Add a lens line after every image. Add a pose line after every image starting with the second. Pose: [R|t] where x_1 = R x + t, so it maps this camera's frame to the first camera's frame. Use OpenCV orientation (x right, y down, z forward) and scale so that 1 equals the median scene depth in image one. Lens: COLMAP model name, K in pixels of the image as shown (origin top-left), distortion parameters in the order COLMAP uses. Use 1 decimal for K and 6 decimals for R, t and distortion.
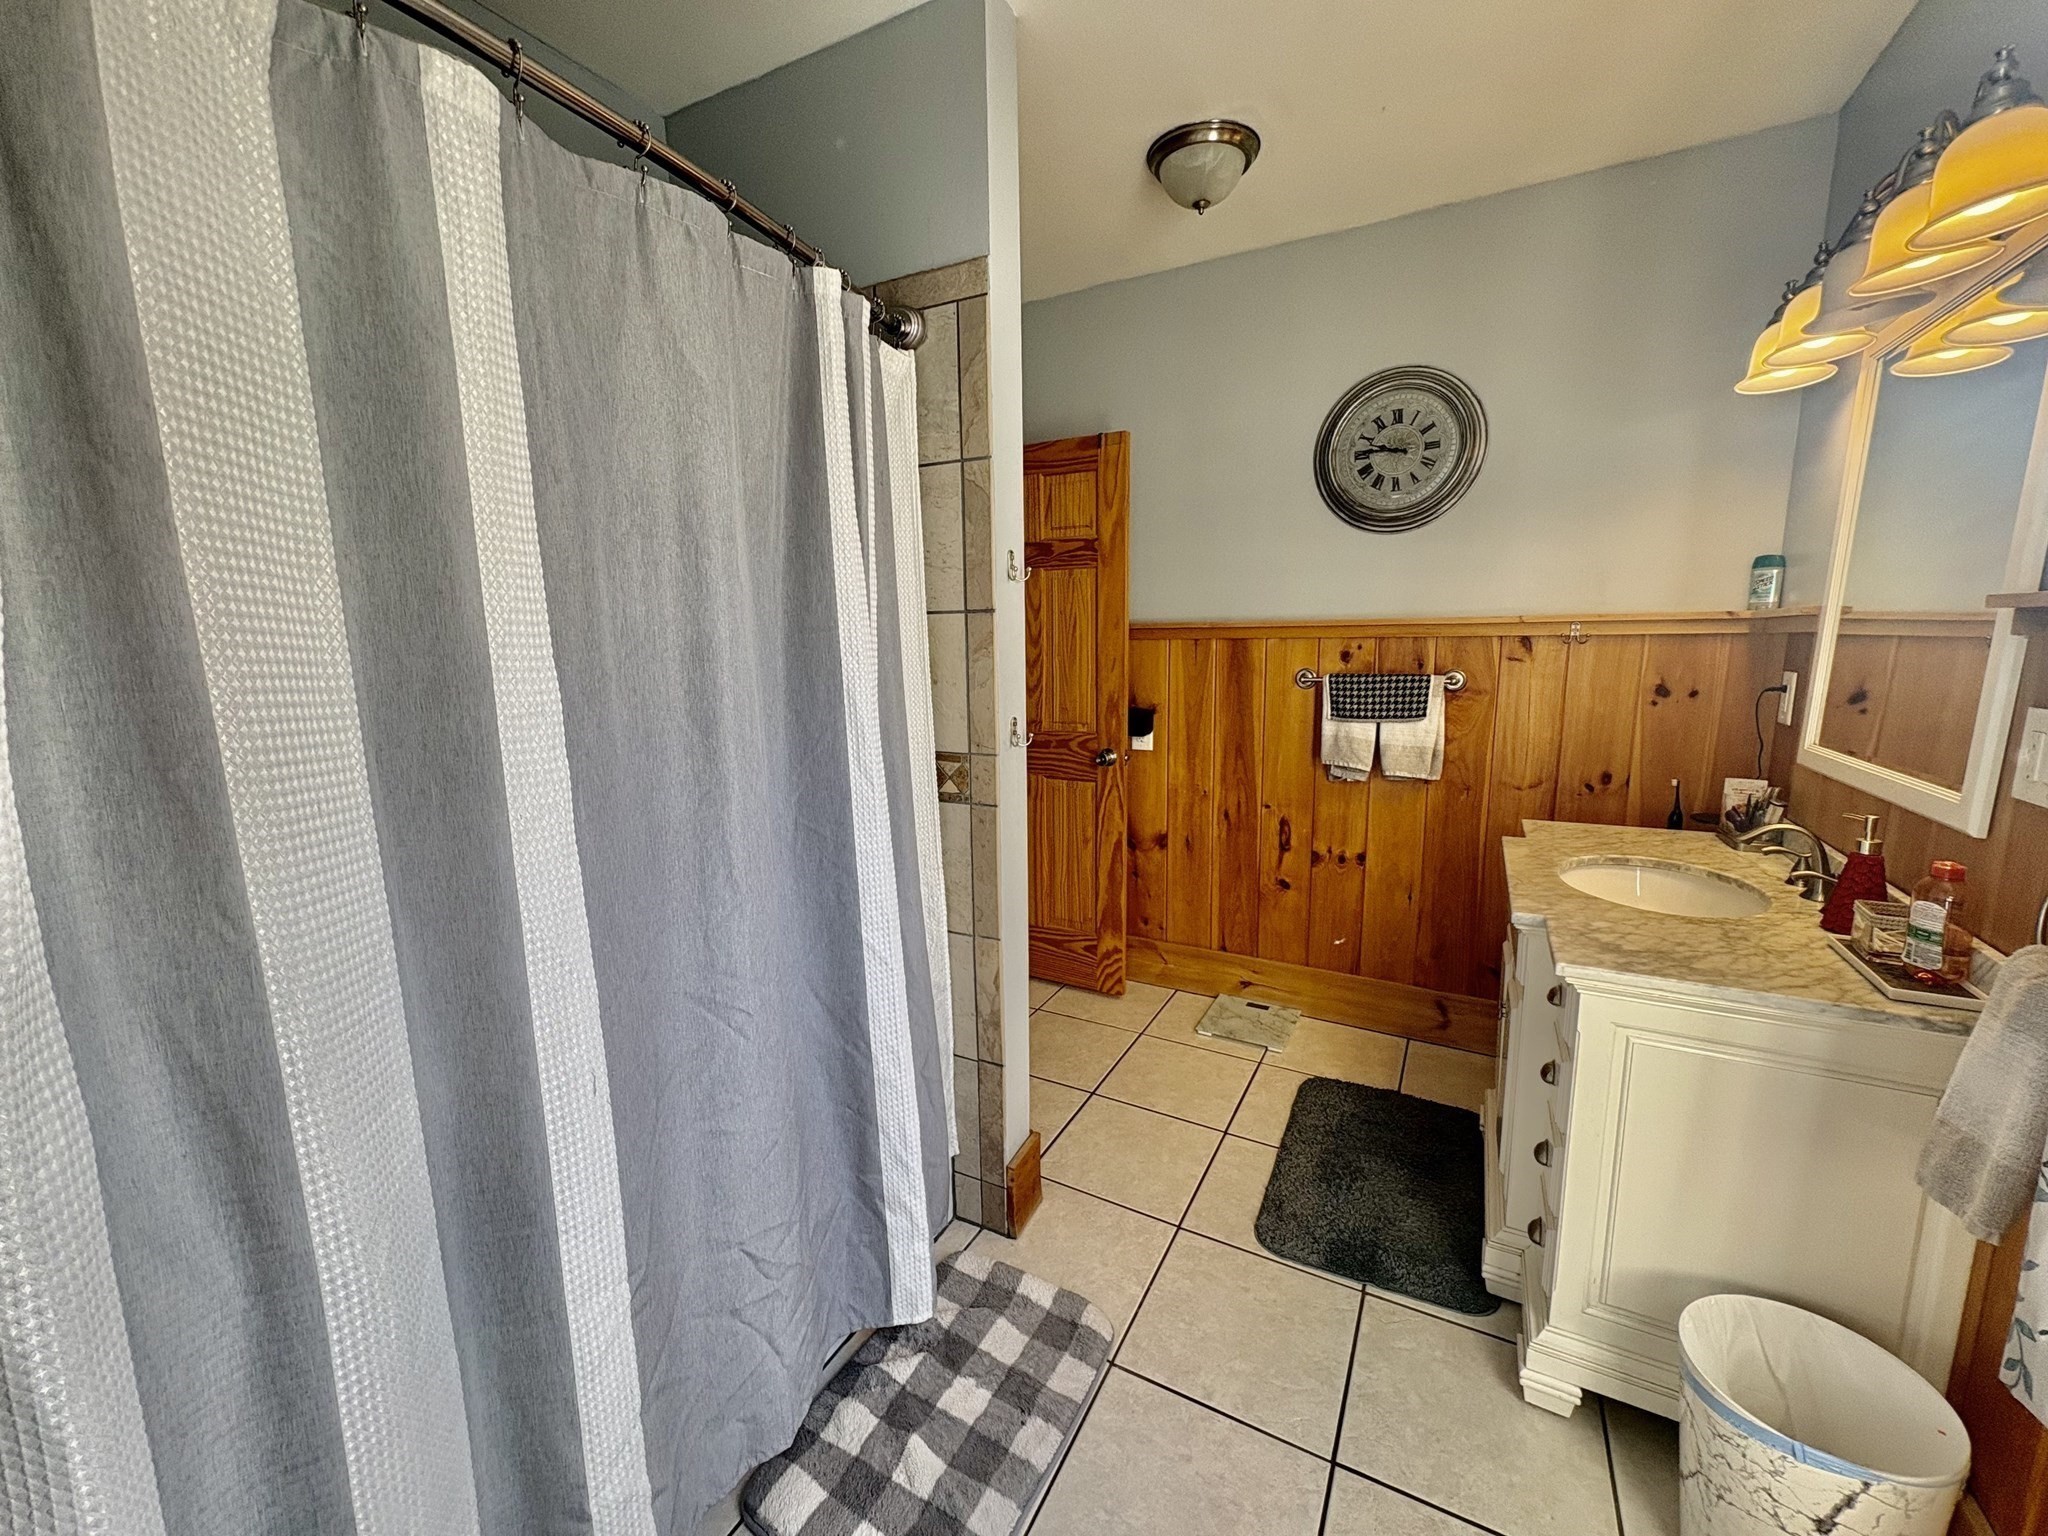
lens RADIAL K [[809.1, 0, 1026.2], [0, 809.1, 768.8], [0, 0, 1]] dist [-0.001658, 0.000356]
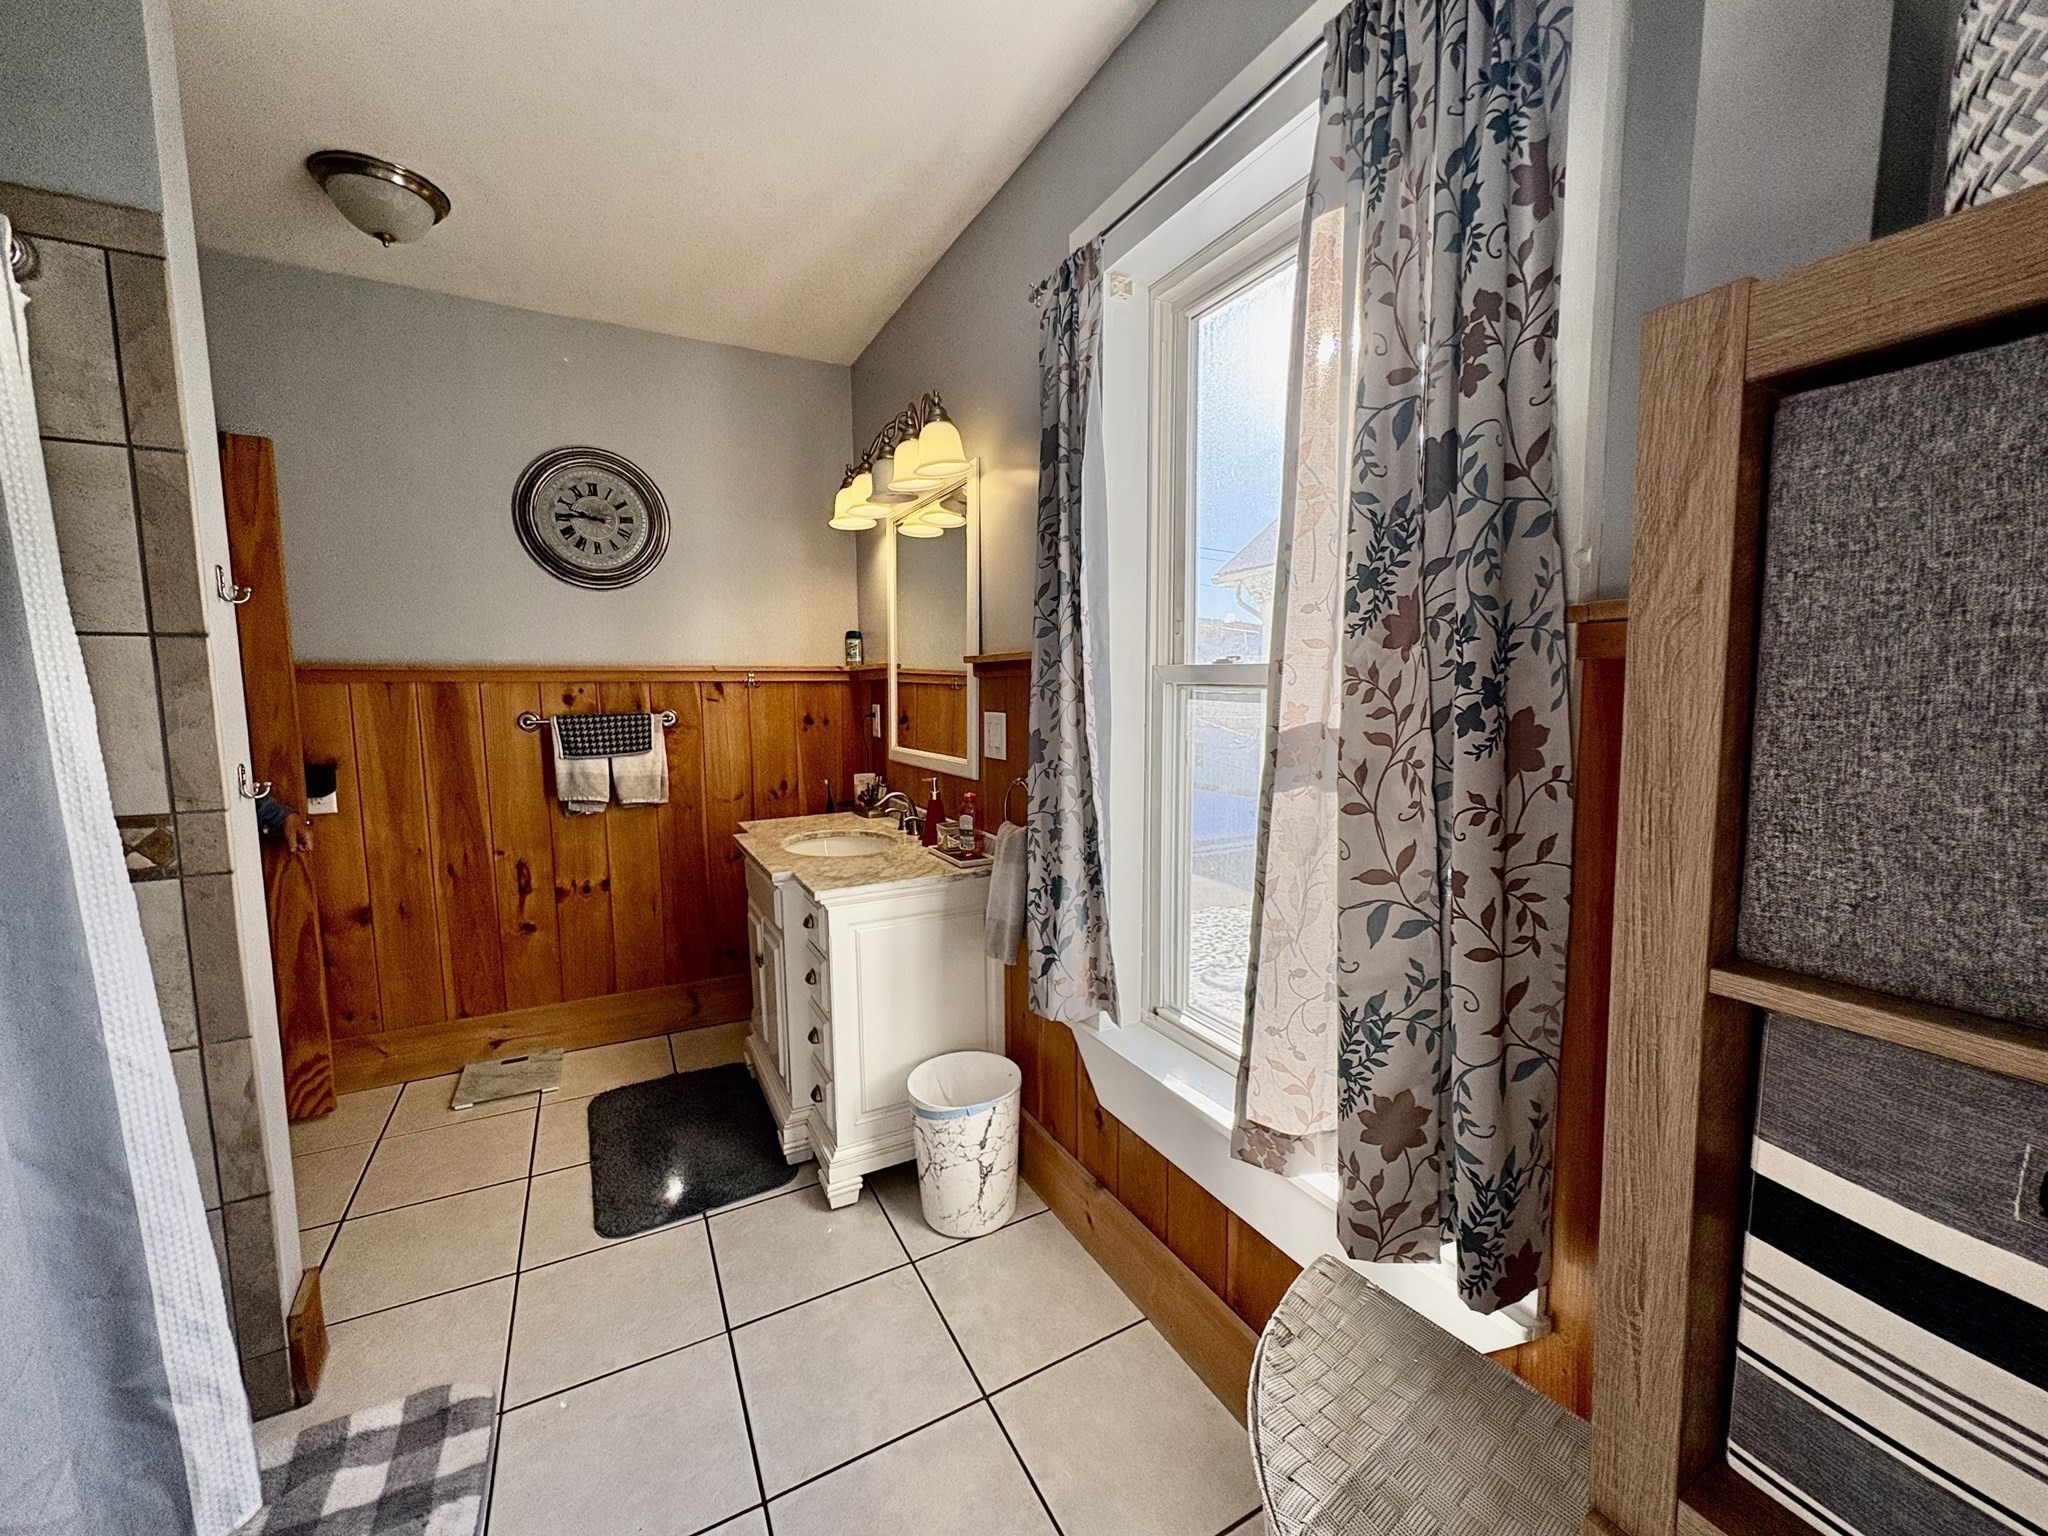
lens RADIAL K [[809.1, 0, 1025.7], [0, 809.1, 764.5], [0, 0, 1]] dist [-0.001658, 0.000356]
pose [[0.544789, -0.072124, 0.835466, -0.259304], [0.135436, 0.990782, -0.002782, 0.046439], [-0.827564, 0.114668, 0.549535, -0.119227]]
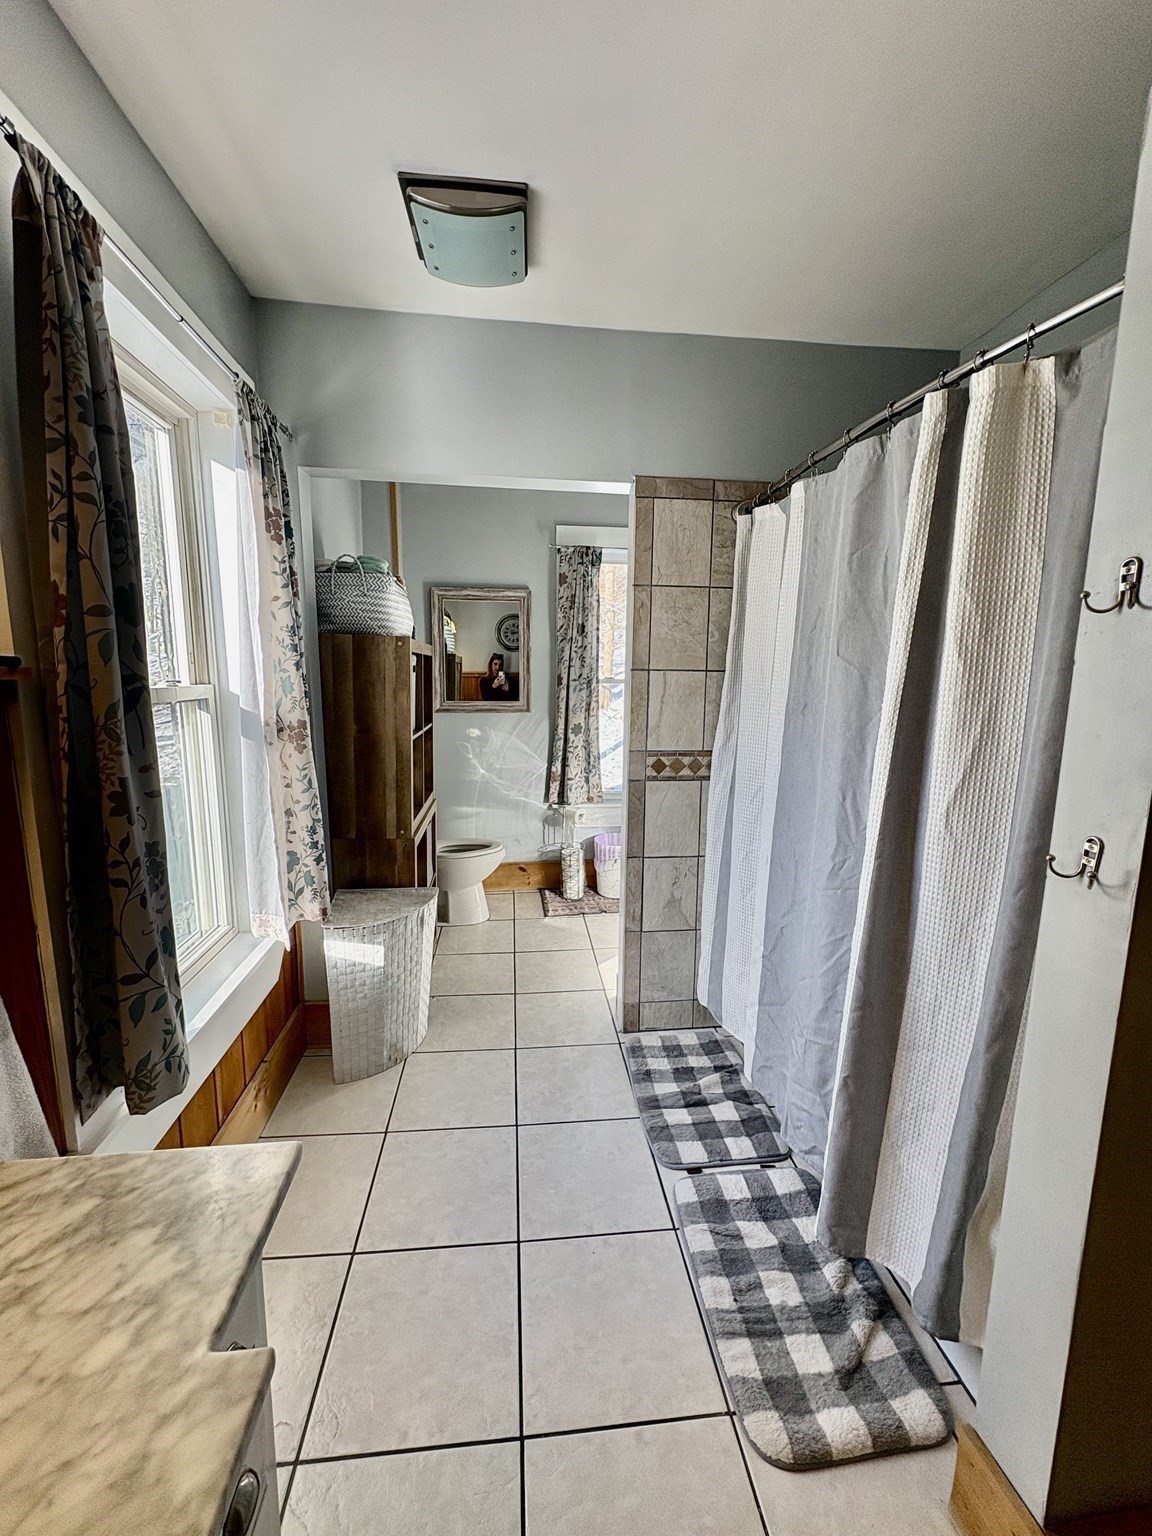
lens RADIAL K [[606.8, 0, 572.8], [0, 606.8, 770.6], [0, 0, 1]] dist [-0.001658, 0.000356]
pose [[-0.822832, 0.097091, -0.559929, 0.523907], [-0.087898, 0.951696, 0.294192, -0.201438], [0.561446, 0.291287, -0.774552, 1.062728]]
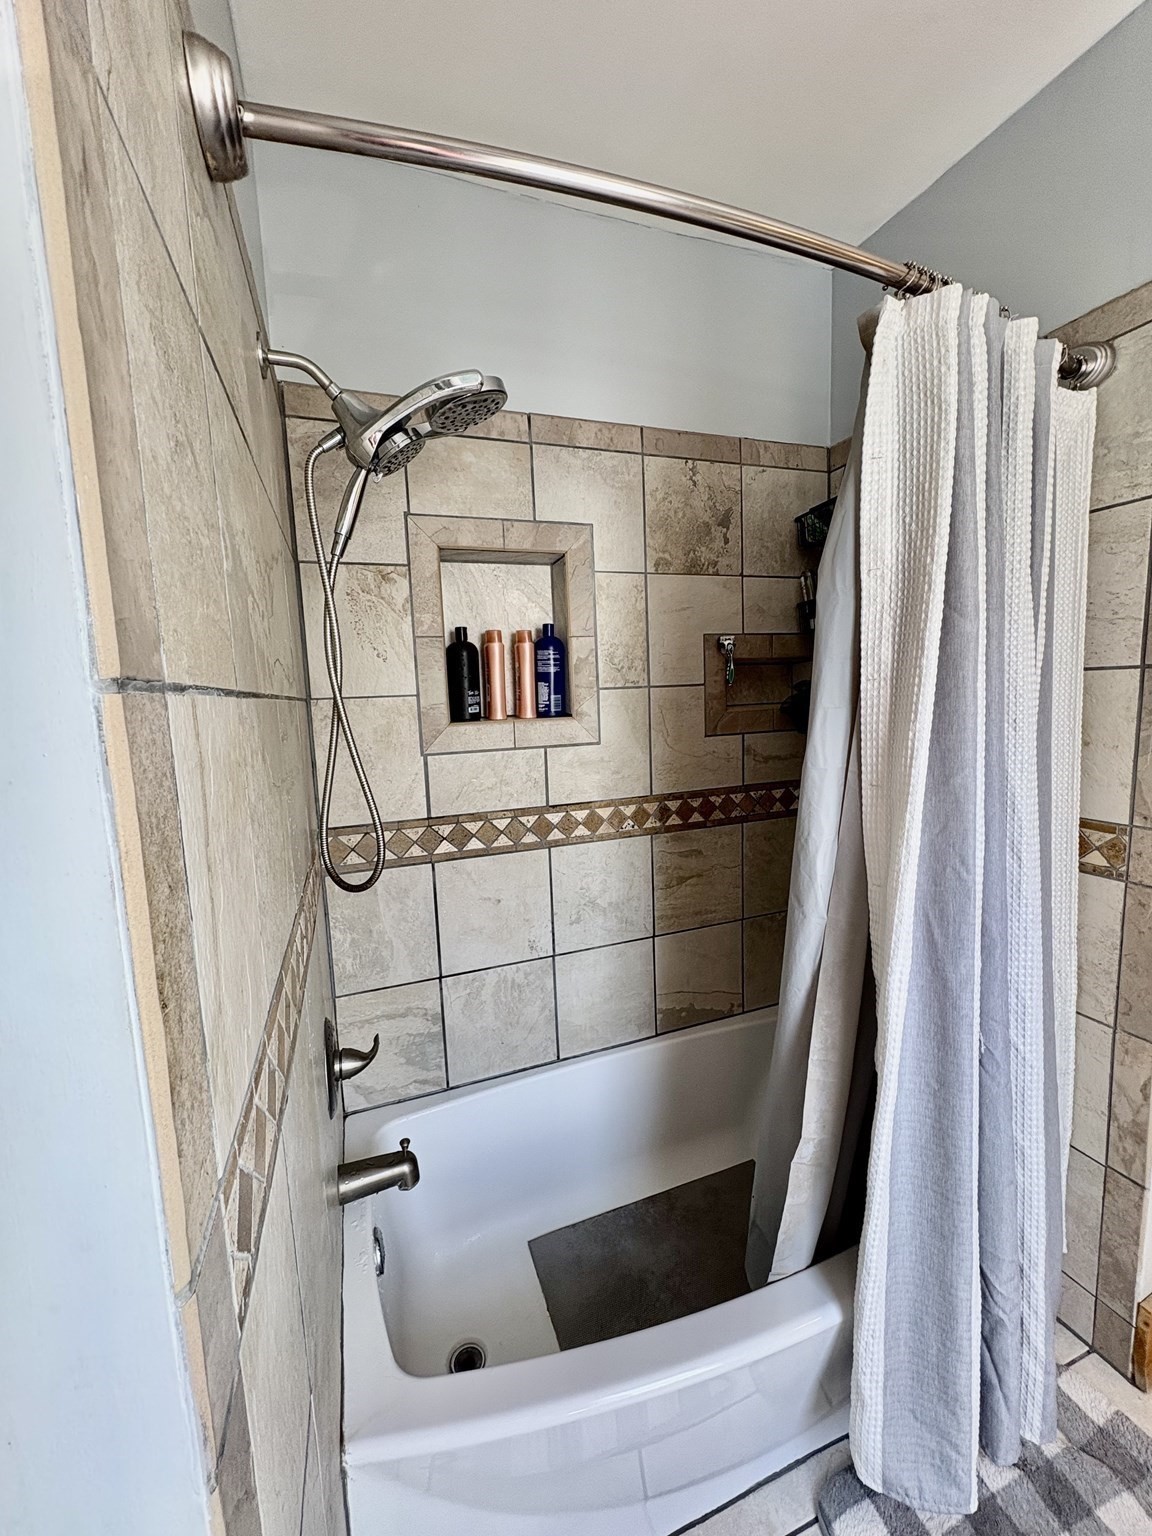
lens RADIAL K [[606.8, 0, 580.7], [0, 606.8, 768.0], [0, 0, 1]] dist [-0.001658, 0.000356]
pose [[0.760453, 0.068552, -0.645765, -0.098936], [-0.079394, 0.996767, 0.012319, -0.040517], [0.644522, 0.041902, 0.763437, 0.096306]]
